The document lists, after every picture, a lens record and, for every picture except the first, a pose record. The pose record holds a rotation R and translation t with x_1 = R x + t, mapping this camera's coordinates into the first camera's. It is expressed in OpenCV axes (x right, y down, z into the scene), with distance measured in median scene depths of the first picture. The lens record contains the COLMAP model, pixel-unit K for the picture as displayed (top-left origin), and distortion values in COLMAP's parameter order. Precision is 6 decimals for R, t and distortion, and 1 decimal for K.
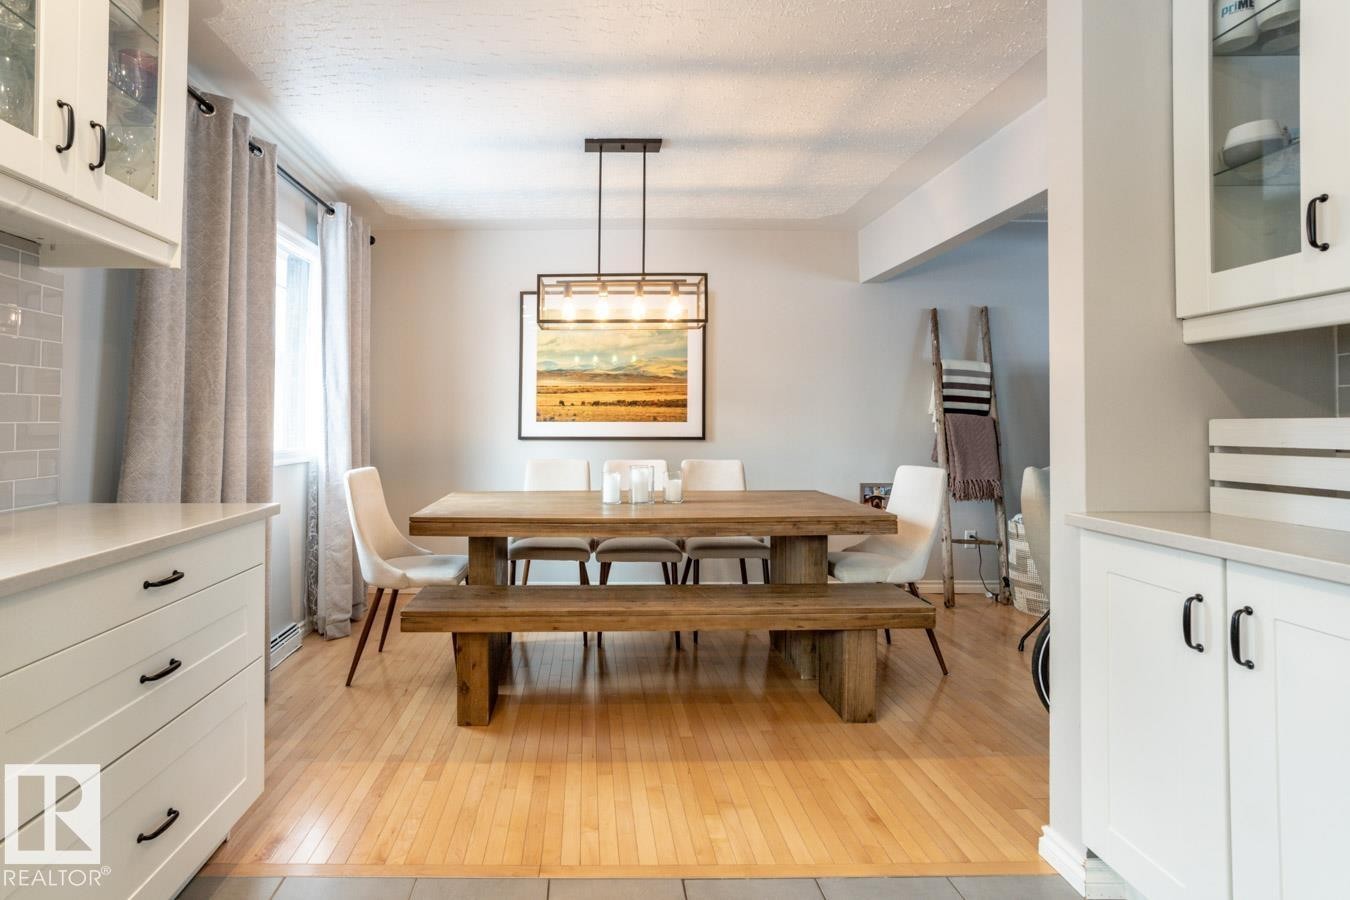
lens RADIAL K [[742.8, 0, 631.3], [0, 742.8, 393.9], [0, 0, 1]] dist [-0.052569, 0.010593]
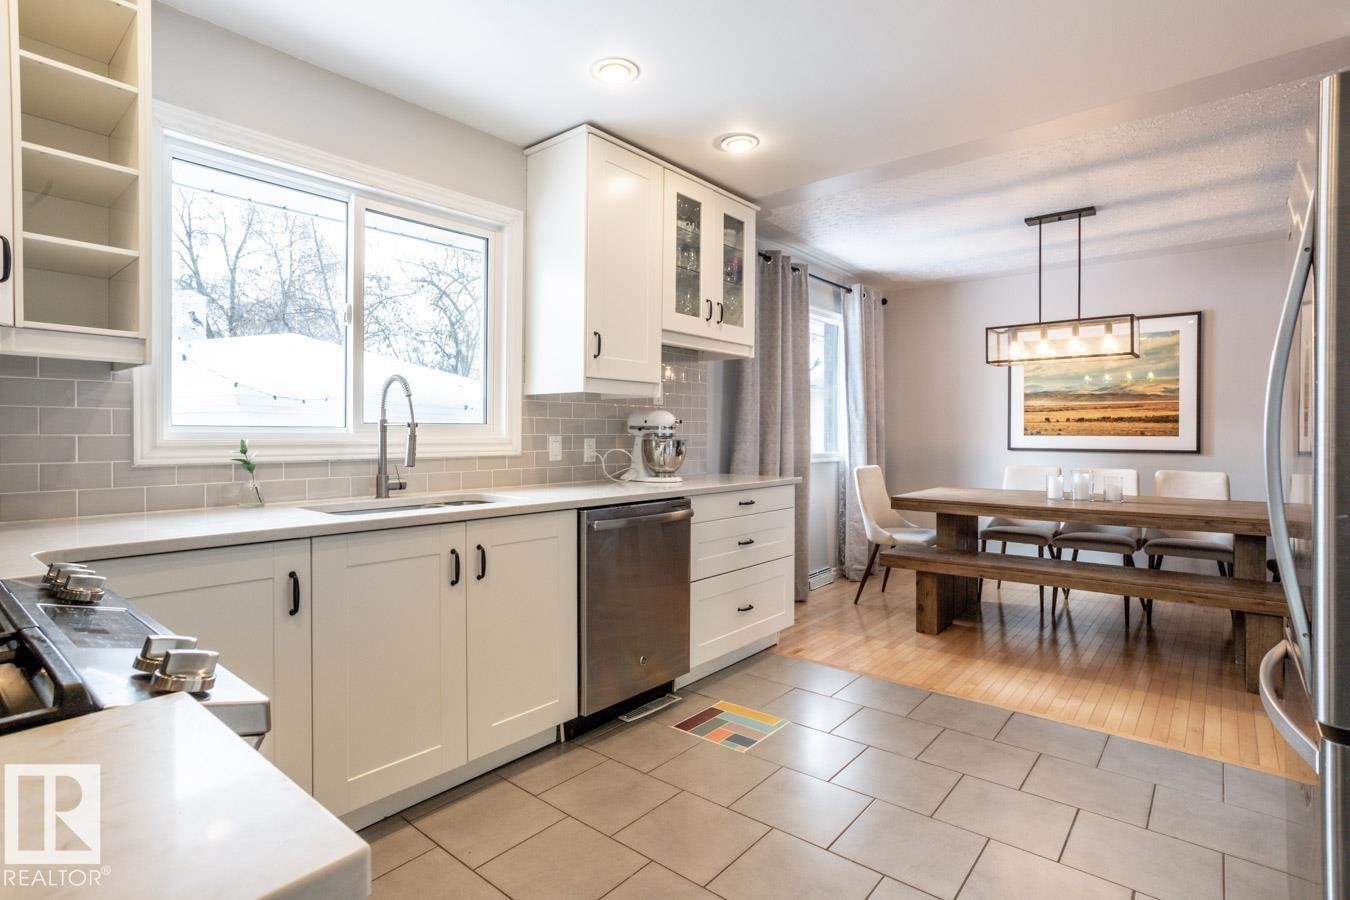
lens RADIAL K [[680.4, 0, 687.0], [0, 680.4, 425.3], [0, 0, 1]] dist [-0.001111, 0.001420]
pose [[0.779051, -0.002209, -0.626957, 0.189865], [0.016035, 0.999737, 0.016402, -0.007565], [0.626756, -0.022831, 0.778881, -0.269834]]
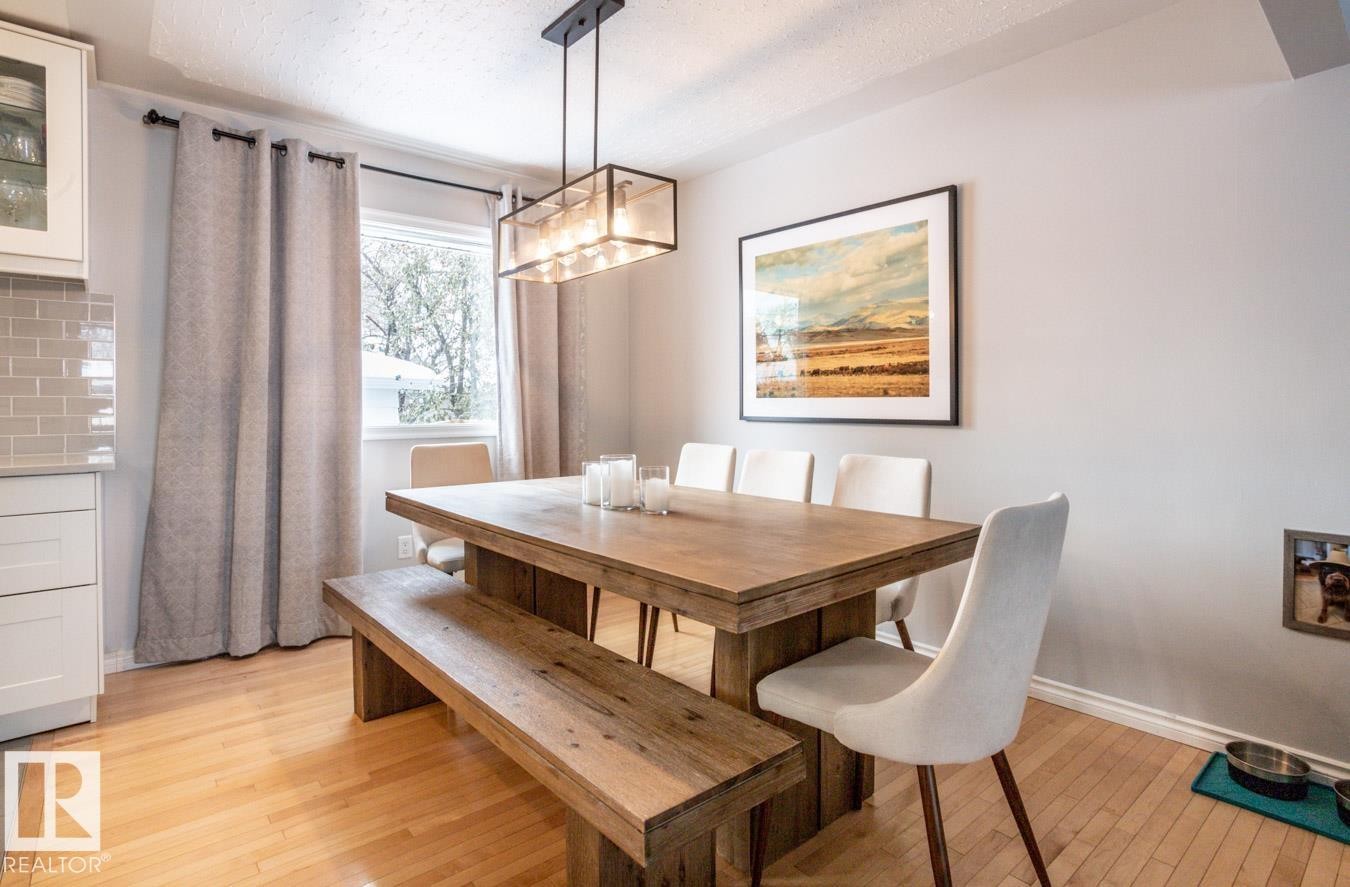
lens RADIAL K [[689.1, 0, 690.3], [0, 689.1, 391.1], [0, 0, 1]] dist [-0.029983, -0.000106]
pose [[0.663921, -0.012387, -0.747700, 0.525190], [0.024216, 0.999695, 0.004941, 0.034717], [0.747410, -0.021386, 0.664018, 0.635136]]
